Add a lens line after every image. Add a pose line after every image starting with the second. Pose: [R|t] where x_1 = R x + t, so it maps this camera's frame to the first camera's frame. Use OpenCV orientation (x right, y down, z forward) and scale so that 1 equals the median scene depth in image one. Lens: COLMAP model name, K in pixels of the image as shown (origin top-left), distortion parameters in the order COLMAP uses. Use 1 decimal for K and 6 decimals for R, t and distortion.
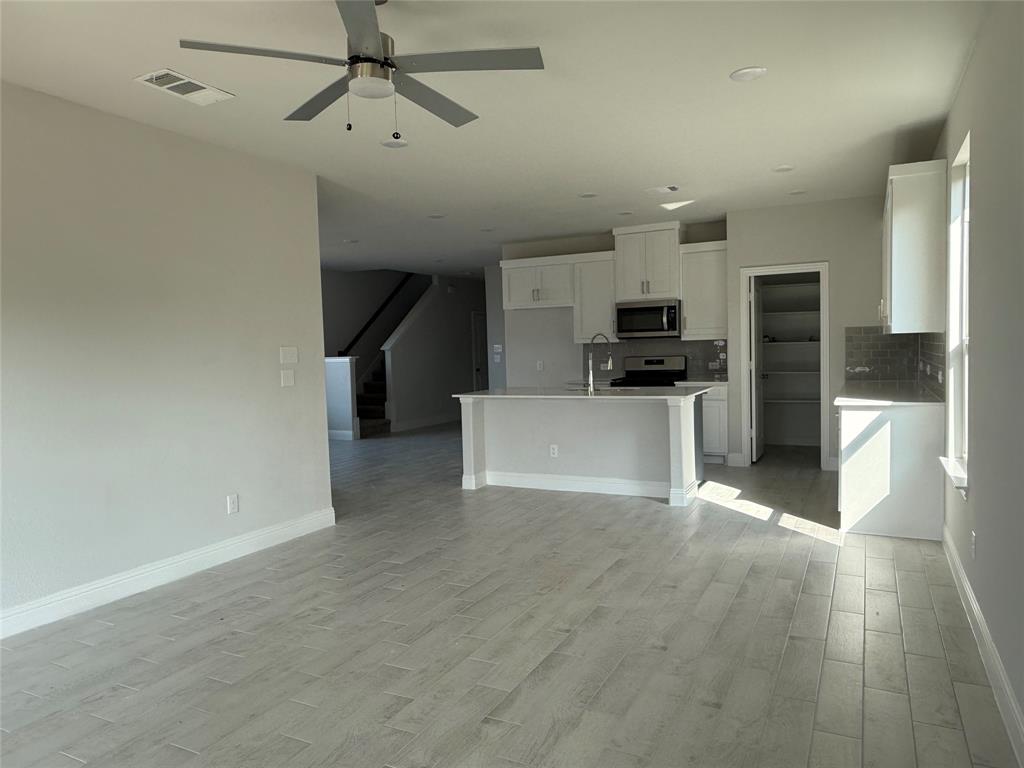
lens RADIAL K [[690.6, 0, 512.0], [0, 690.6, 384.0], [0, 0, 1]] dist [0.002093, 0.001299]
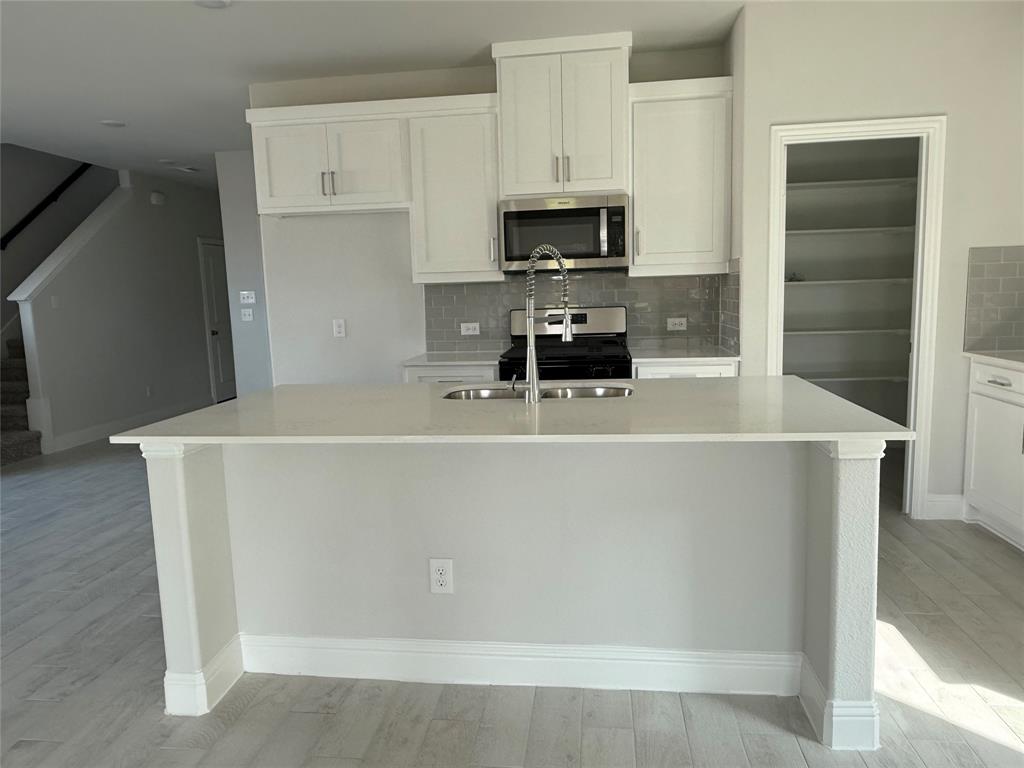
lens RADIAL K [[690.6, 0, 512.0], [0, 690.6, 384.0], [0, 0, 1]] dist [0.002093, 0.001299]
pose [[0.939465, -0.046444, 0.339484, -0.017396], [0.023543, 0.997179, 0.071270, -0.021023], [-0.341836, -0.058963, 0.937908, 0.529105]]
